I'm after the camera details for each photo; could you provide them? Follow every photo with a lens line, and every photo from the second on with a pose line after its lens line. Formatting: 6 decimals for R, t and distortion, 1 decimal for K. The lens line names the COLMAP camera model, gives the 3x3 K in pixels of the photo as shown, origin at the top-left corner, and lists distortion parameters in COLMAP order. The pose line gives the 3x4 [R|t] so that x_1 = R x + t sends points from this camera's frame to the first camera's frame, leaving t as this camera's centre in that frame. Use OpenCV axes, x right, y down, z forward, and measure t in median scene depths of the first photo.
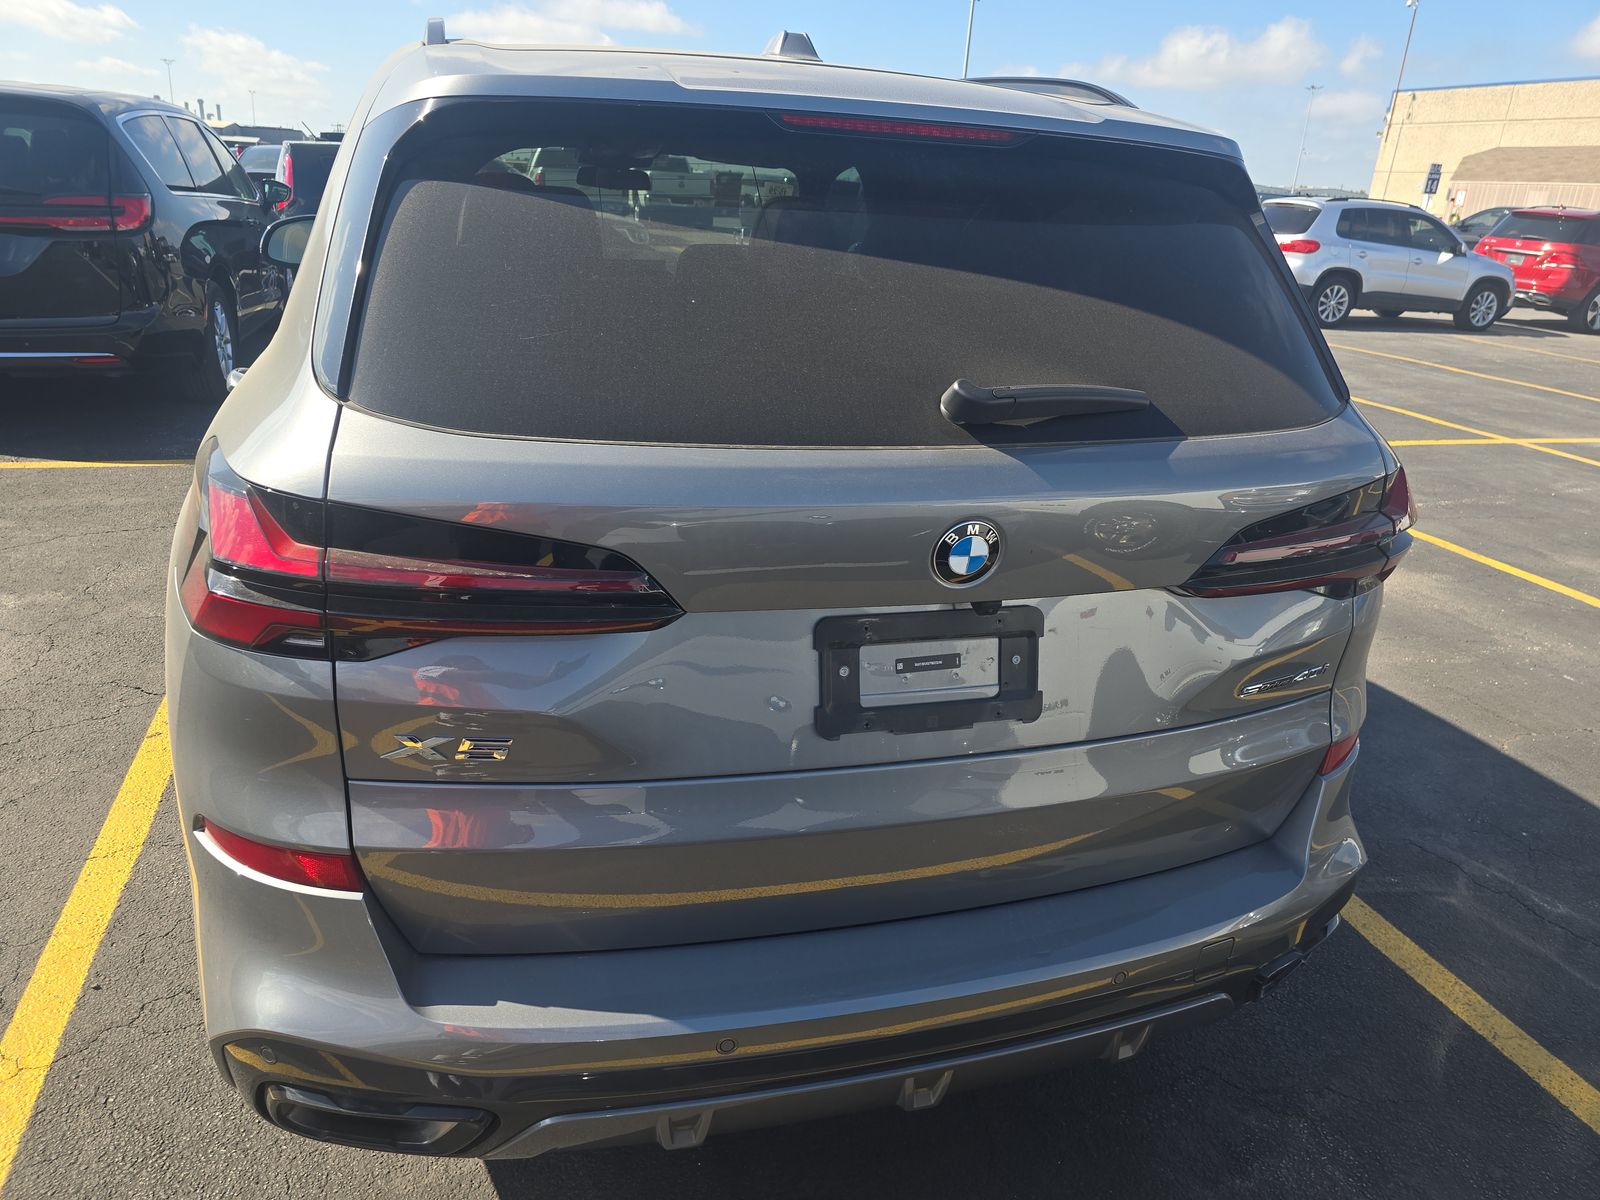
lens RADIAL K [[1100.9, 0, 796.7], [0, 1100.9, 591.2], [0, 0, 1]] dist [0.066917, -0.065953]
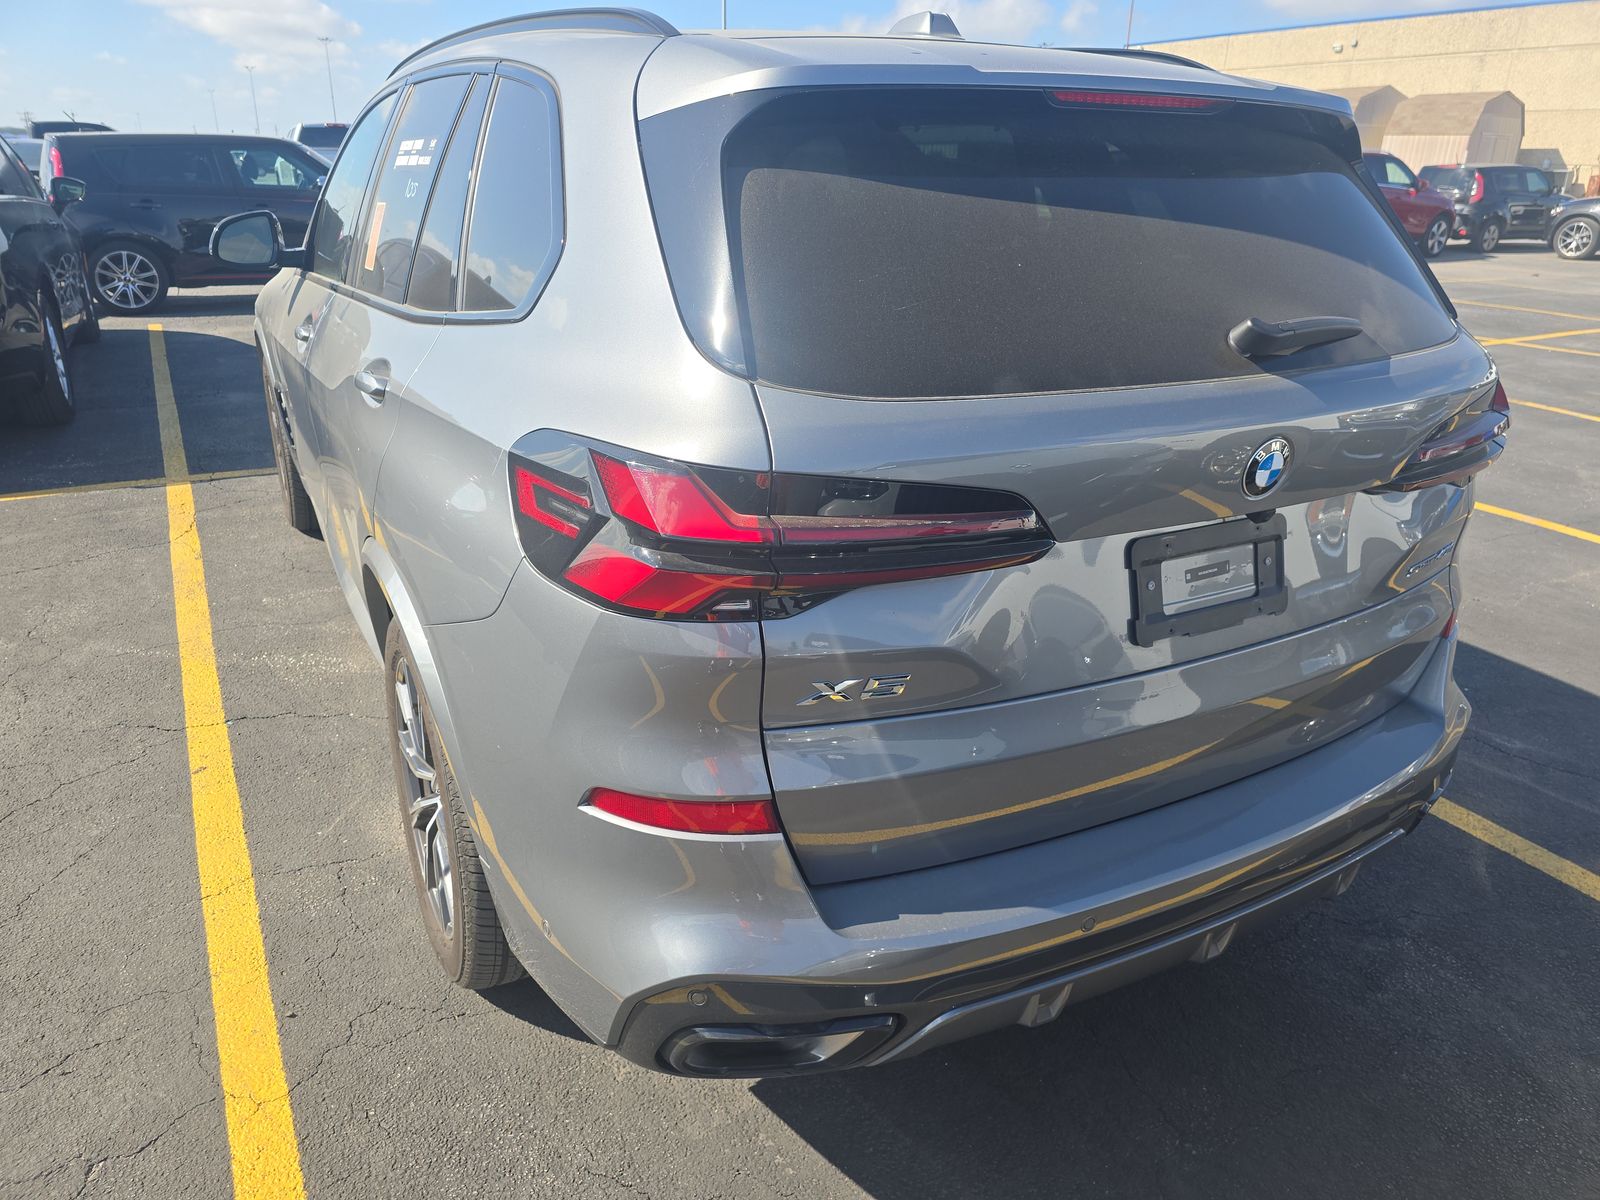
lens RADIAL K [[1104.7, 0, 805.1], [0, 1104.7, 593.6], [0, 0, 1]] dist [0.071271, -0.079345]
pose [[0.977738, -0.112695, 0.177000, -0.505061], [0.107956, 0.993496, 0.036207, 0.001521], [-0.179929, -0.016293, 0.983545, -0.060072]]
